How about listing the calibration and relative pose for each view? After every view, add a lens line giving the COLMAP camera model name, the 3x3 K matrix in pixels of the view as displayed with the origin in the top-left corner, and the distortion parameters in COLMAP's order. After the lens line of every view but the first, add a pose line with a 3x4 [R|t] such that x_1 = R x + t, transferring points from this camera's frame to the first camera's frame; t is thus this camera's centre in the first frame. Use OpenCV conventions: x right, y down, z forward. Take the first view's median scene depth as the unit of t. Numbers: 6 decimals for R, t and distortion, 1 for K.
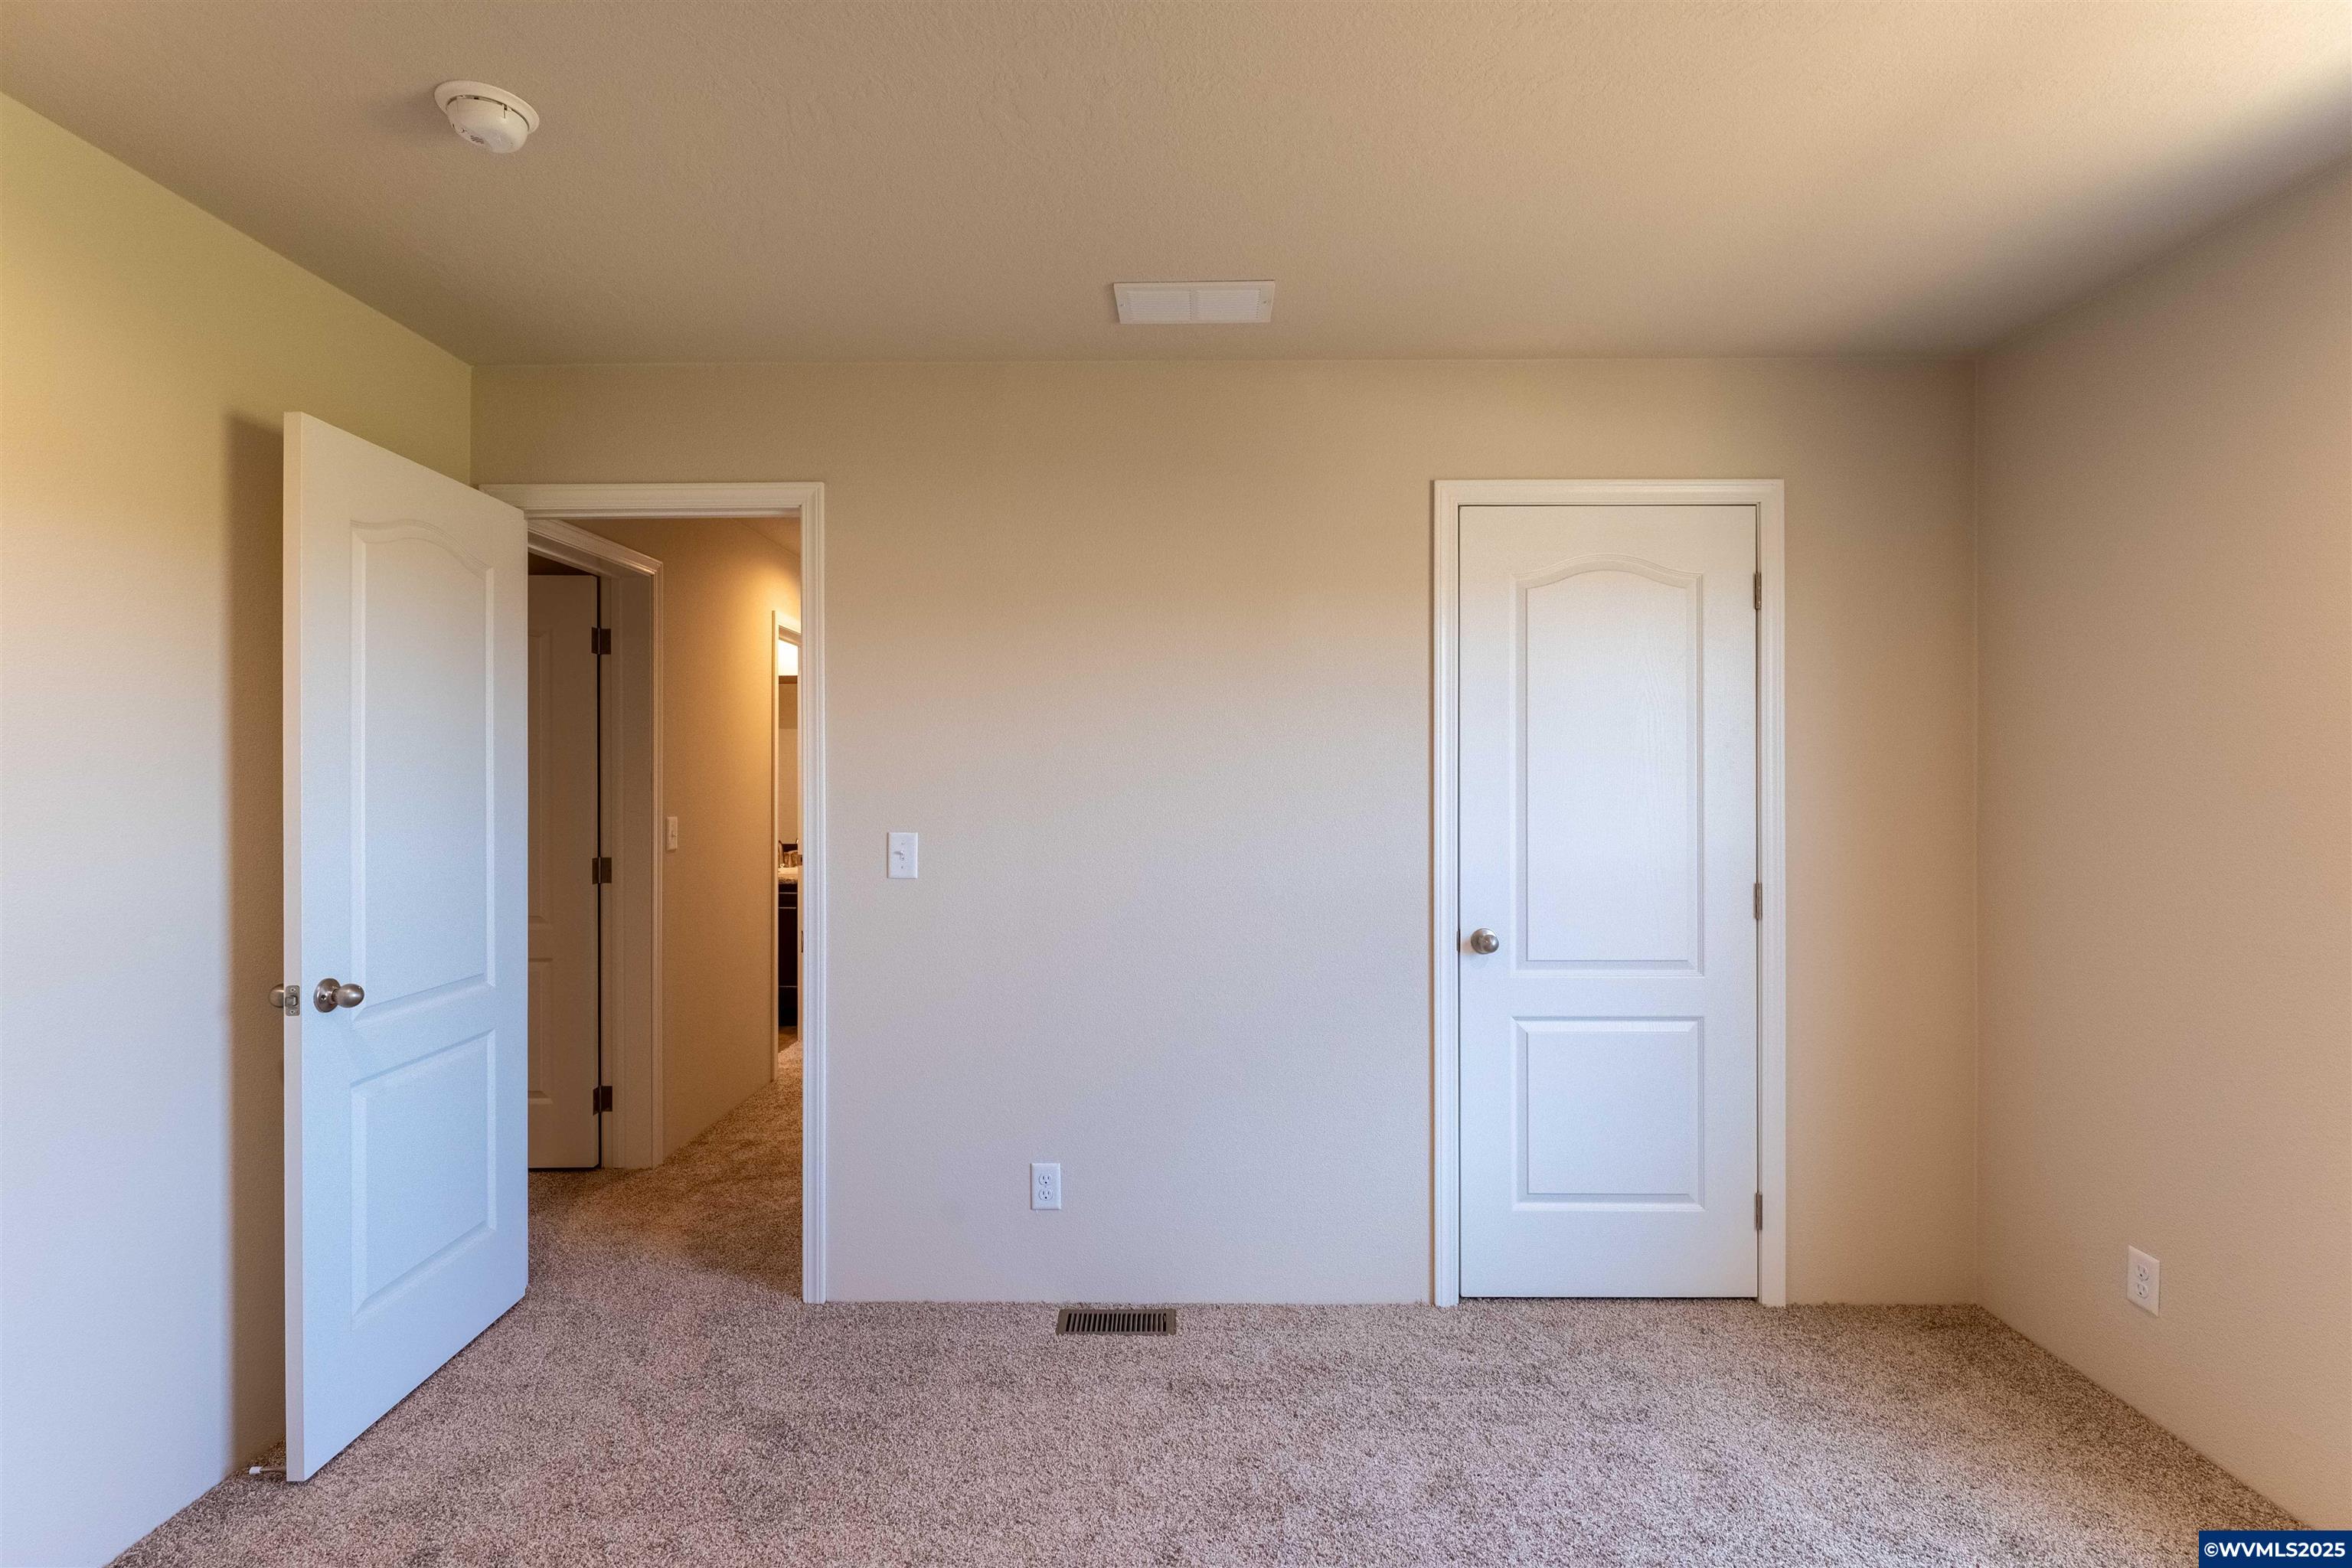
lens RADIAL K [[1083.9, 0, 1176.0], [0, 1083.9, 784.0], [0, 0, 1]] dist [-0.007930, 0.000016]
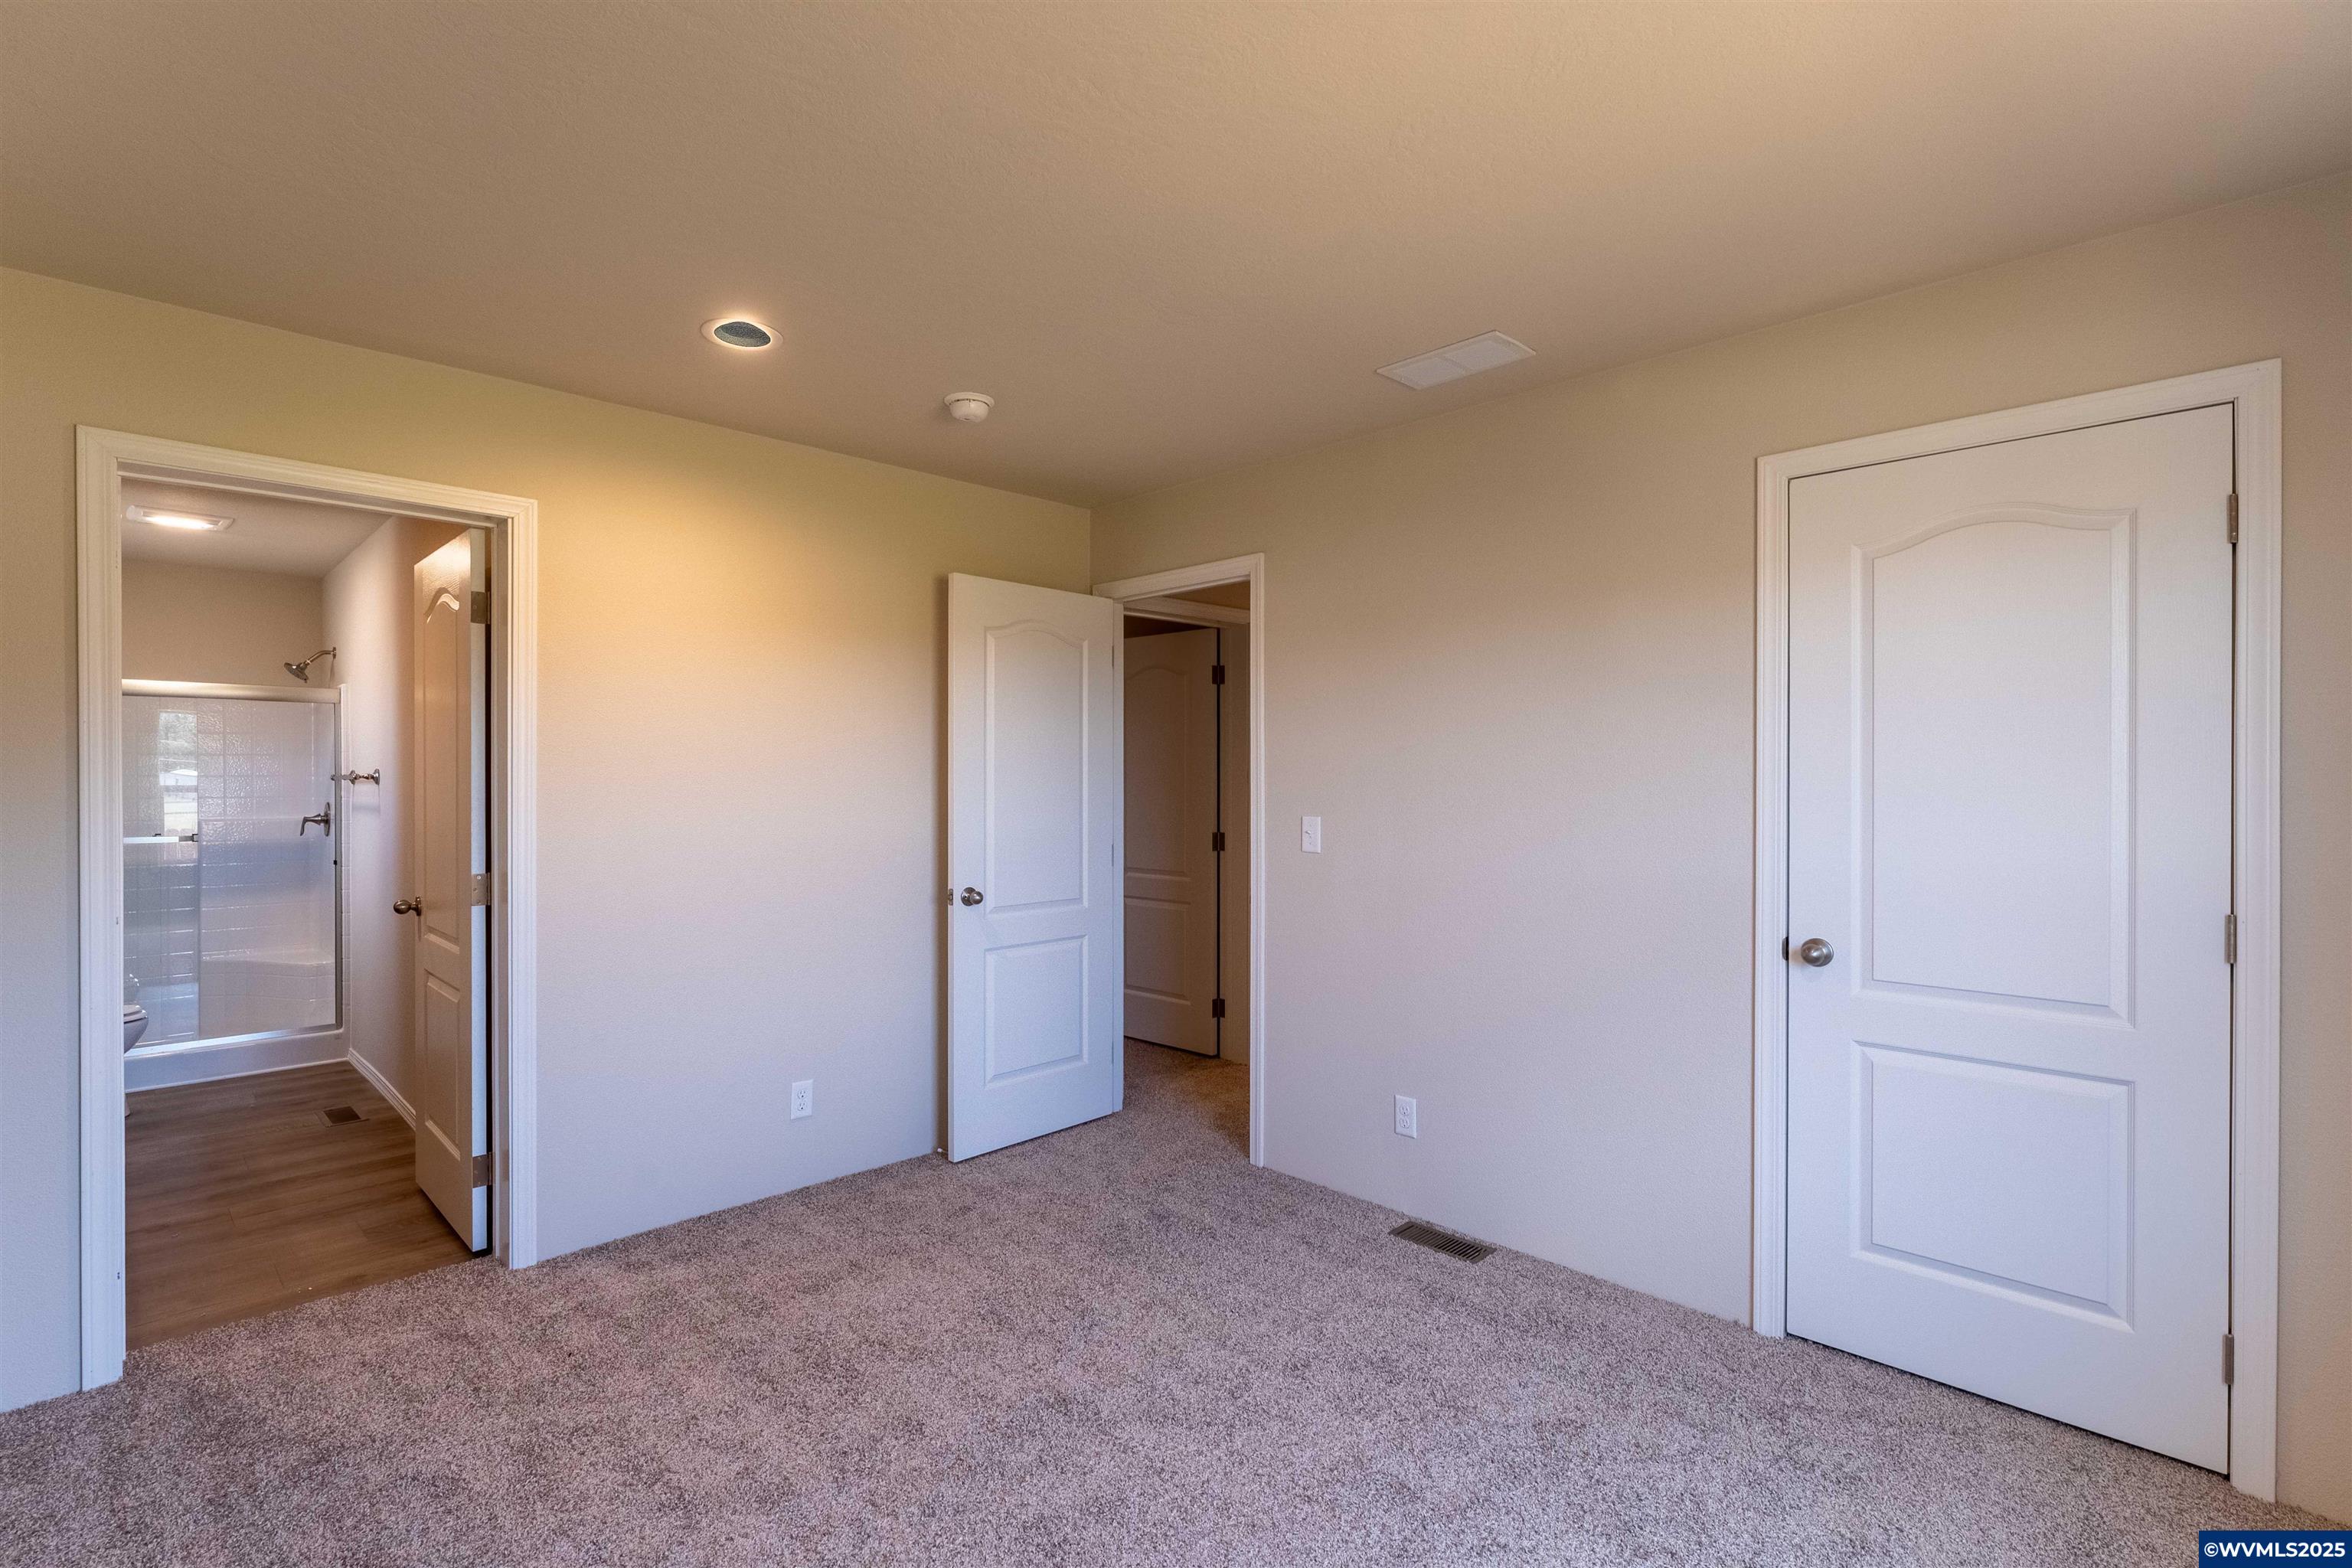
lens RADIAL K [[1083.9, 0, 1176.0], [0, 1083.9, 784.0], [0, 0, 1]] dist [-0.007930, 0.000016]
pose [[0.712368, 0.004888, -0.701789, 0.542949], [-0.002281, 0.999987, 0.004649, 0.000442], [0.701803, -0.001711, 0.712369, -0.027257]]
